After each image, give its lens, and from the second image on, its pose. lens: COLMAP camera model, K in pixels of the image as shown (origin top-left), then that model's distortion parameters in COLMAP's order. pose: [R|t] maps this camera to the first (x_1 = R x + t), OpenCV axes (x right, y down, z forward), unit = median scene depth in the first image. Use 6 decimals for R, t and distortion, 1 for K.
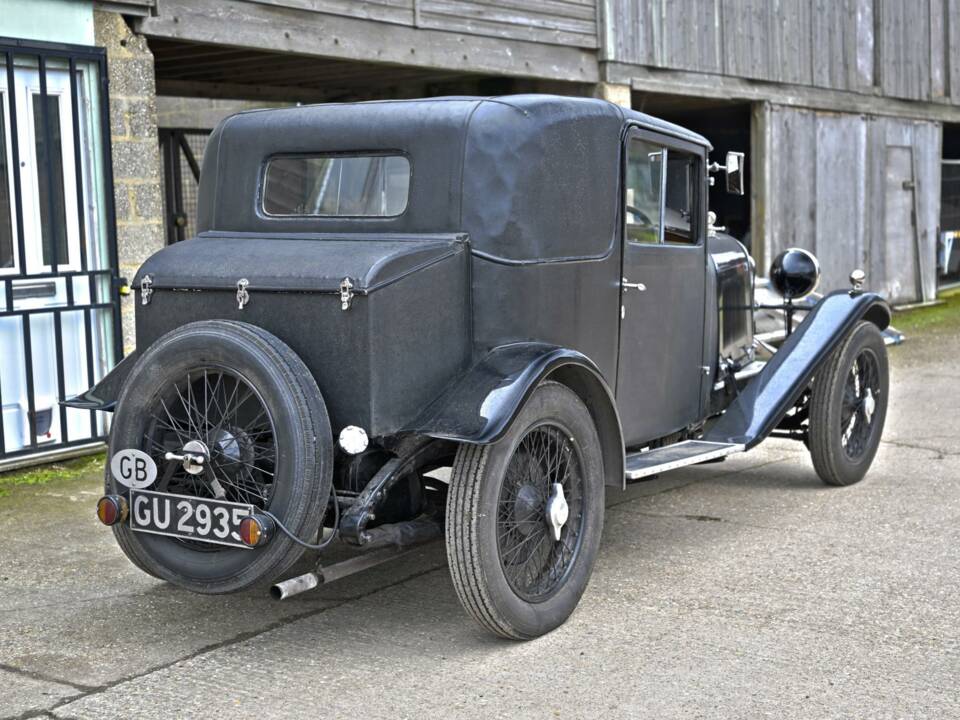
lens RADIAL K [[1468.1, 0, 497.9], [0, 1468.1, 387.9], [0, 0, 1]] dist [-0.001401, -0.027346]
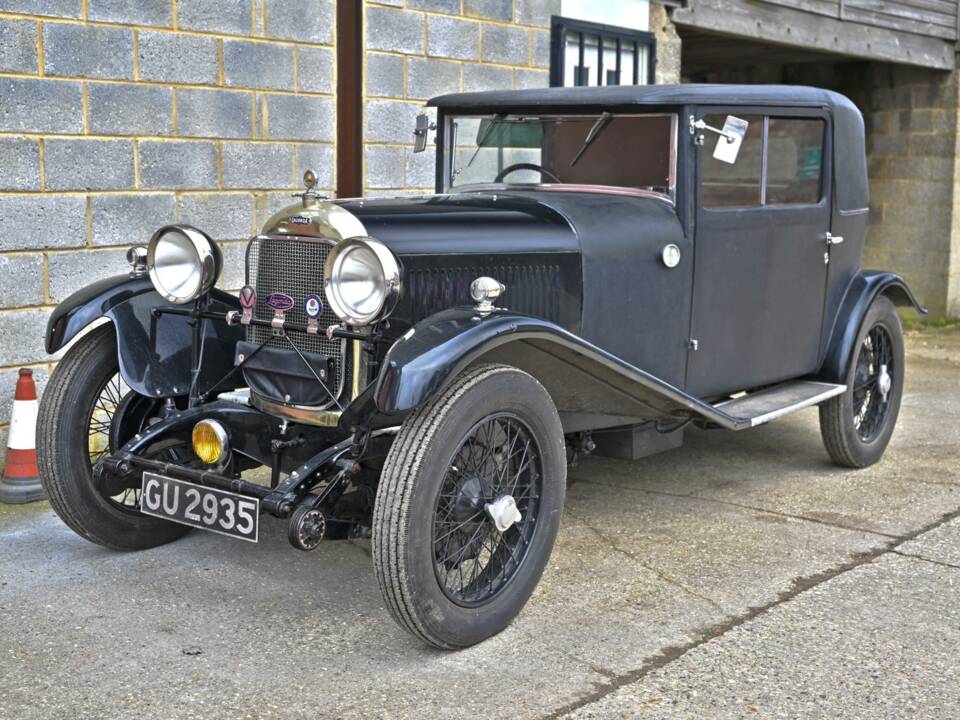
lens RADIAL K [[1360.2, 0, 480.8], [0, 1360.2, 355.3], [0, 0, 1]] dist [-0.005226, 0.018661]
pose [[0.994300, 0.055274, -0.091176, -0.337910], [-0.053834, 0.998384, 0.018175, 0.024345], [0.092033, -0.013163, 0.995669, -0.154655]]
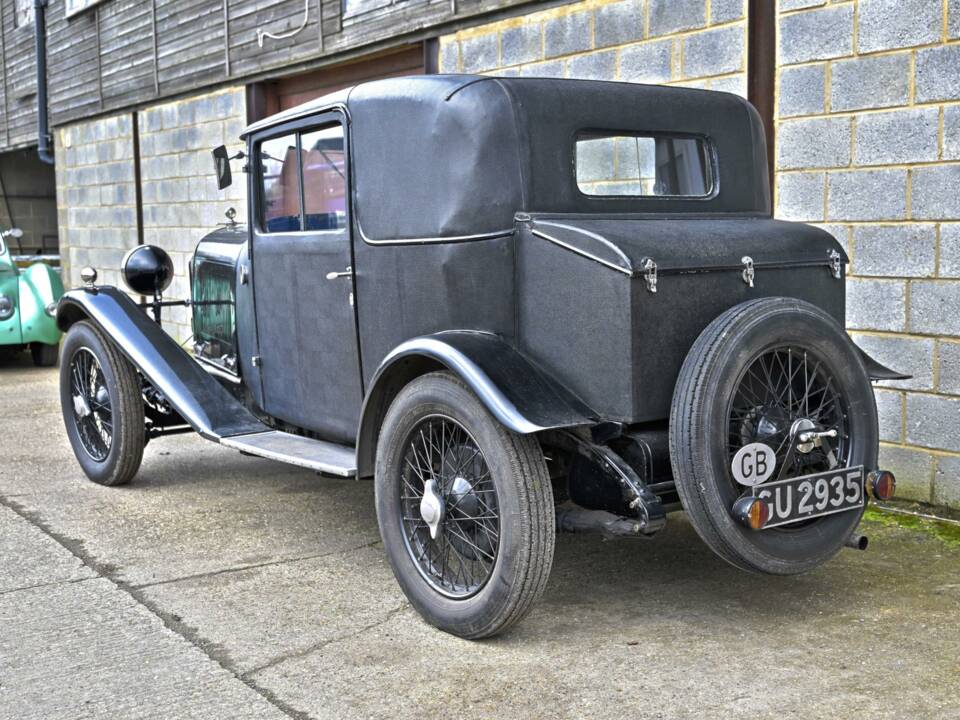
lens RADIAL K [[1312.0, 0, 534.6], [0, 1312.0, 382.8], [0, 0, 1]] dist [0.006483, -0.027078]
pose [[-0.366272, 0.141103, -0.919747, 0.357758], [-0.093787, 0.977804, 0.187358, -0.121102], [0.925770, 0.154884, -0.344908, 1.020433]]
